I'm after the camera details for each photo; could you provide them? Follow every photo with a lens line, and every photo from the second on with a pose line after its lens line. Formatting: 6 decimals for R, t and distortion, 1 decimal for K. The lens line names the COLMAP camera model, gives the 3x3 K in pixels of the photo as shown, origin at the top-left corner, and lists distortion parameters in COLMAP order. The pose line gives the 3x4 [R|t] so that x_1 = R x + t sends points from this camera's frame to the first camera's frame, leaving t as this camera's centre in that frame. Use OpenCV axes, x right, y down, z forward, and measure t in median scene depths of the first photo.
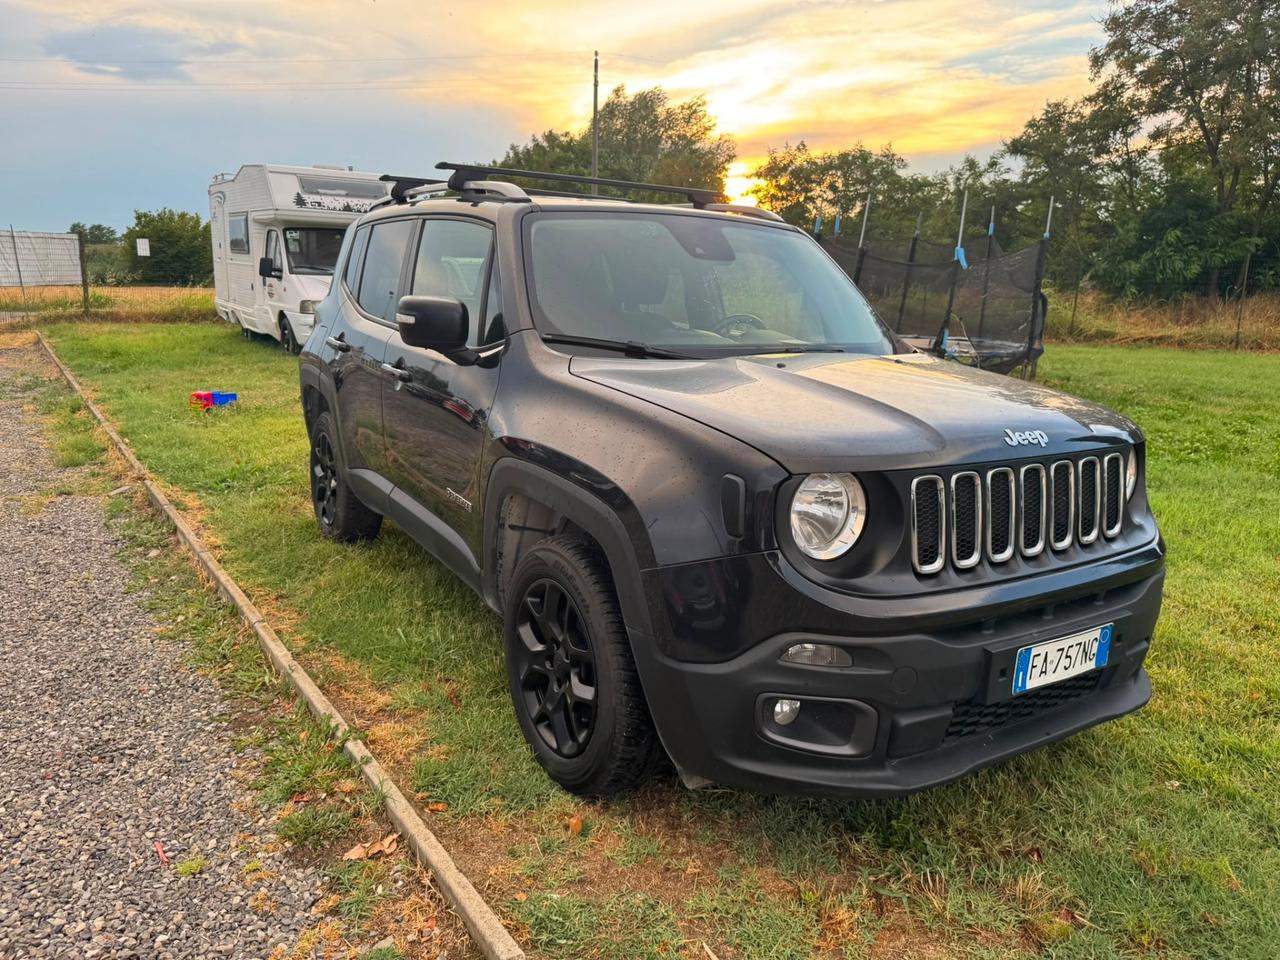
lens RADIAL K [[900.2, 0, 639.8], [0, 900.2, 480.0], [0, 0, 1]] dist [0.021782, -0.033594]
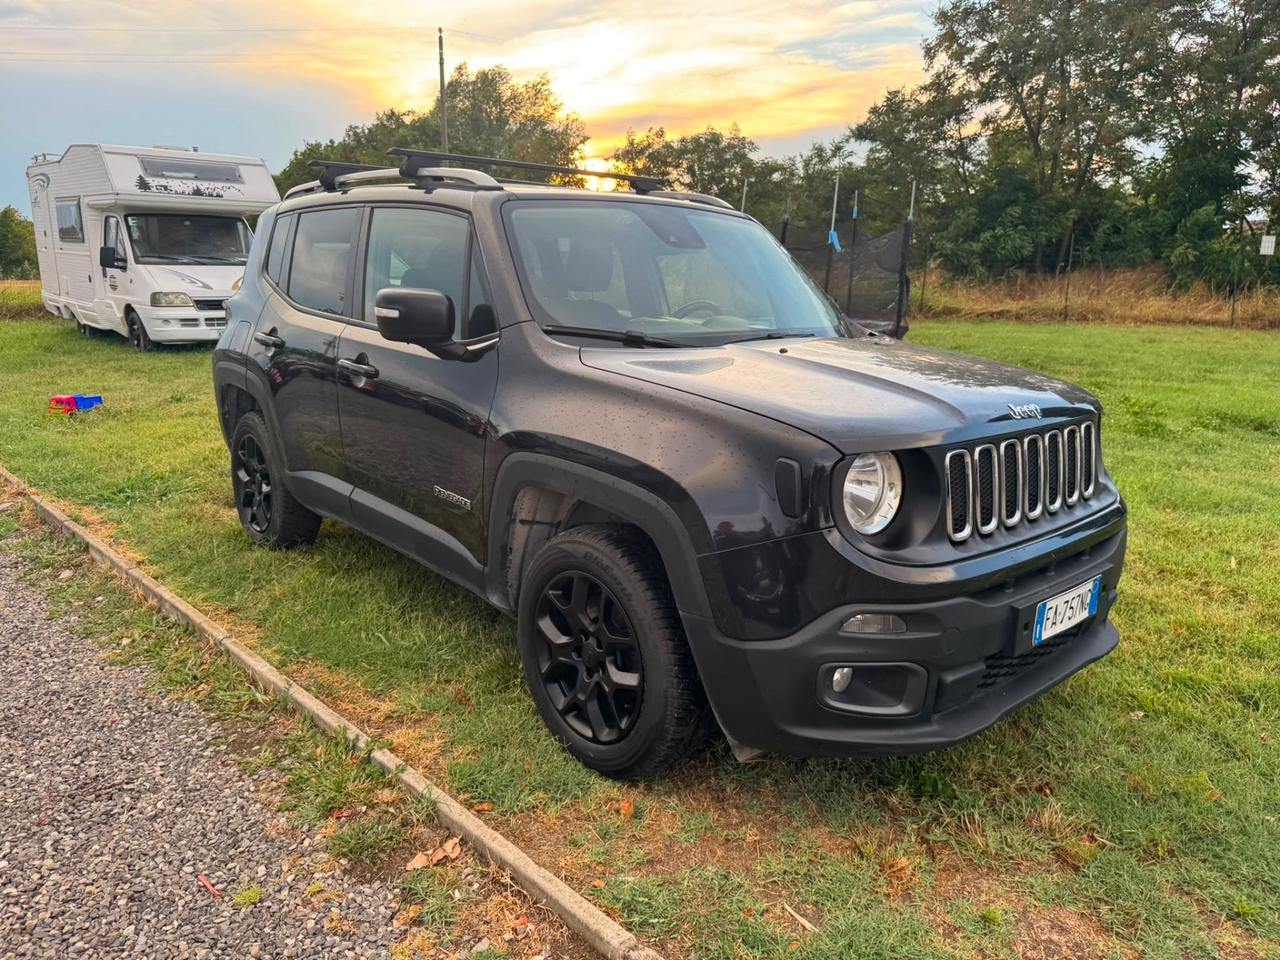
lens RADIAL K [[900.2, 0, 643.3], [0, 900.2, 486.2], [0, 0, 1]] dist [0.021782, -0.033594]
pose [[0.985009, -0.053573, 0.163972, -0.161844], [0.049592, 0.998369, 0.028279, -0.007657], [-0.165219, -0.019723, 0.986060, -0.000084]]
